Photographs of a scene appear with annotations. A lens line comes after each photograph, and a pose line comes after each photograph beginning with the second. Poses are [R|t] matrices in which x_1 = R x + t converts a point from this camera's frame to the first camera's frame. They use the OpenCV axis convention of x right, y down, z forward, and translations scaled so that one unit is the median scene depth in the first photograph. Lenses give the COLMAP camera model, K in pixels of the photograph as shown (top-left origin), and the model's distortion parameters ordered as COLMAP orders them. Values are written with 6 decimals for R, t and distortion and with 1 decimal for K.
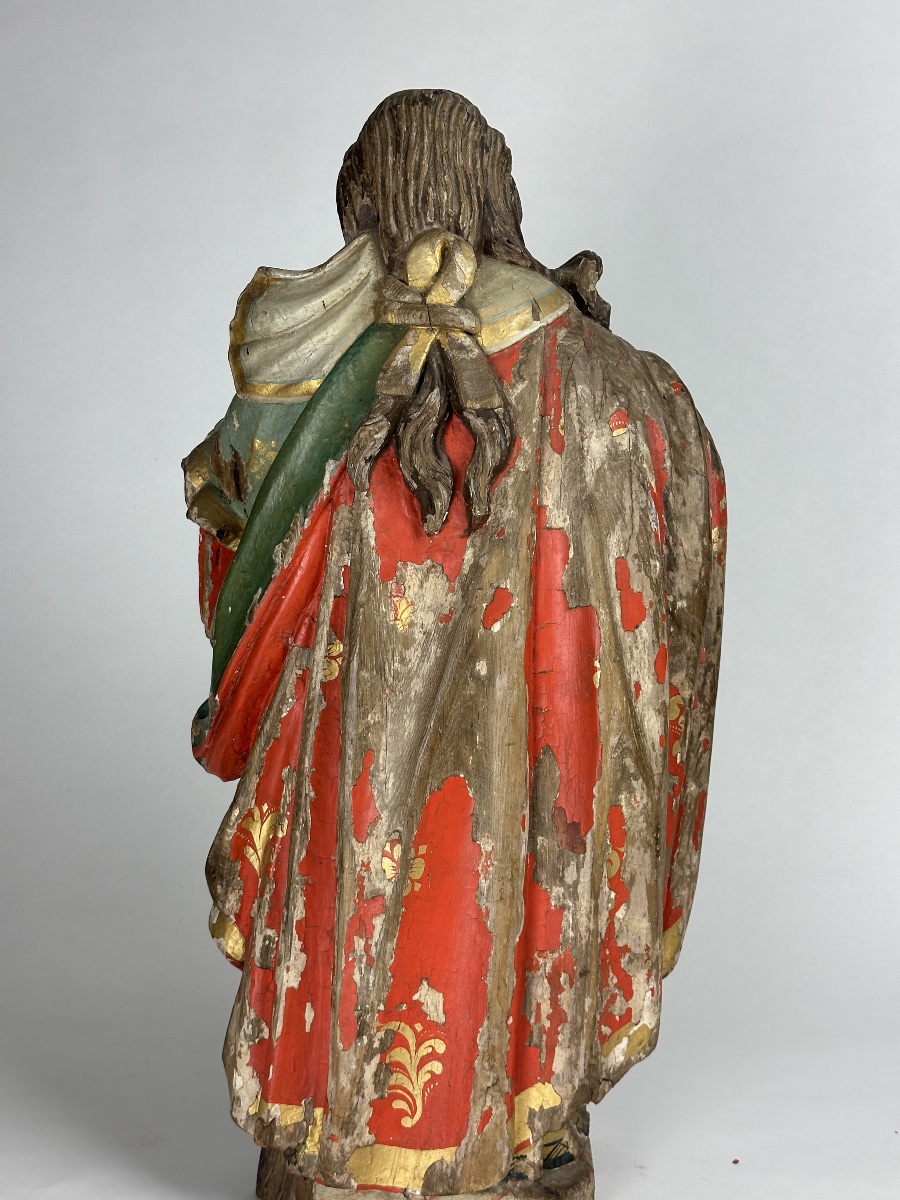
lens RADIAL K [[1671.0, 0, 450.0], [0, 1671.0, 600.0], [0, 0, 1]] dist [0.004068, -0.004995]
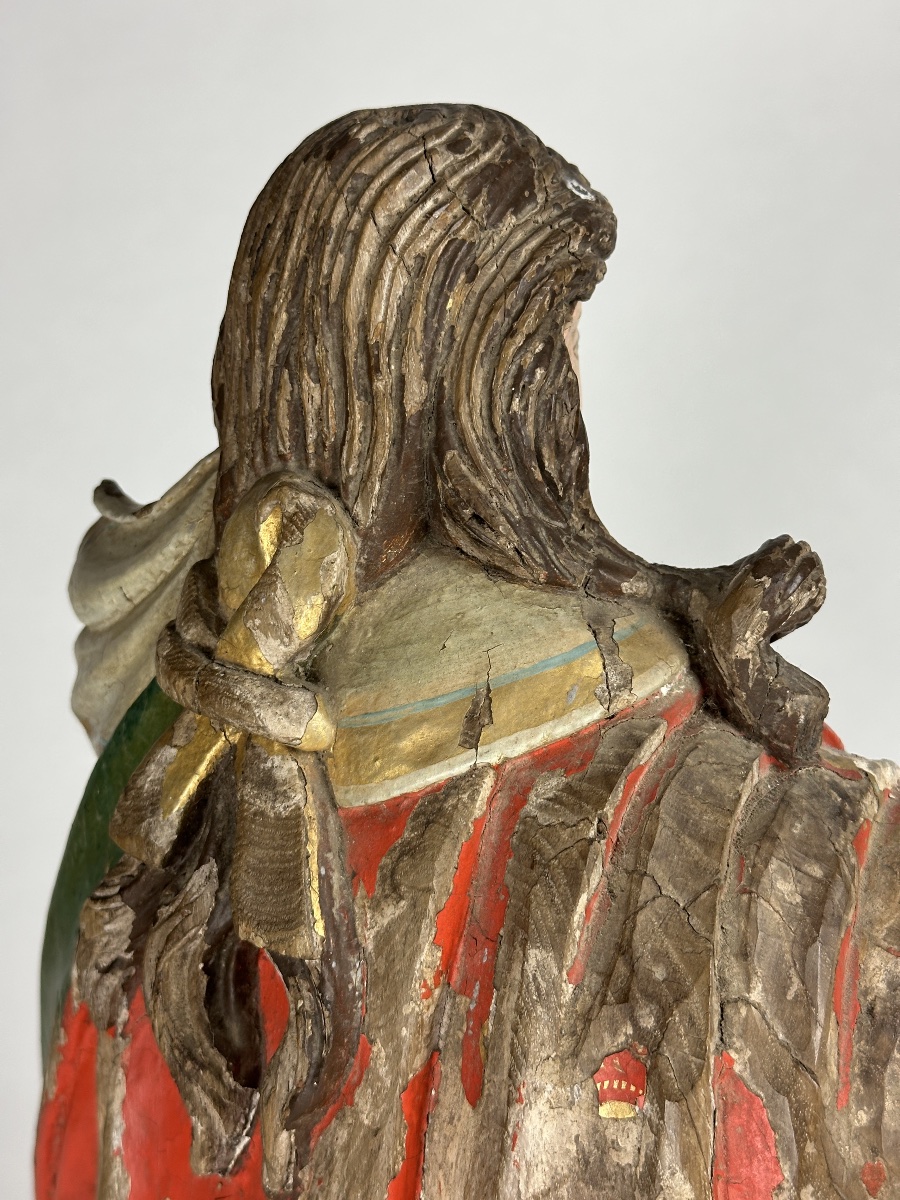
lens RADIAL K [[1663.2, 0, 450.0], [0, 1663.2, 600.0], [0, 0, 1]] dist [0.130699, -0.019765]
pose [[0.772816, 0.190111, -0.605487, 0.268773], [-0.152692, 0.981751, 0.113360, -0.241415], [0.615988, 0.004847, 0.787741, 0.702151]]
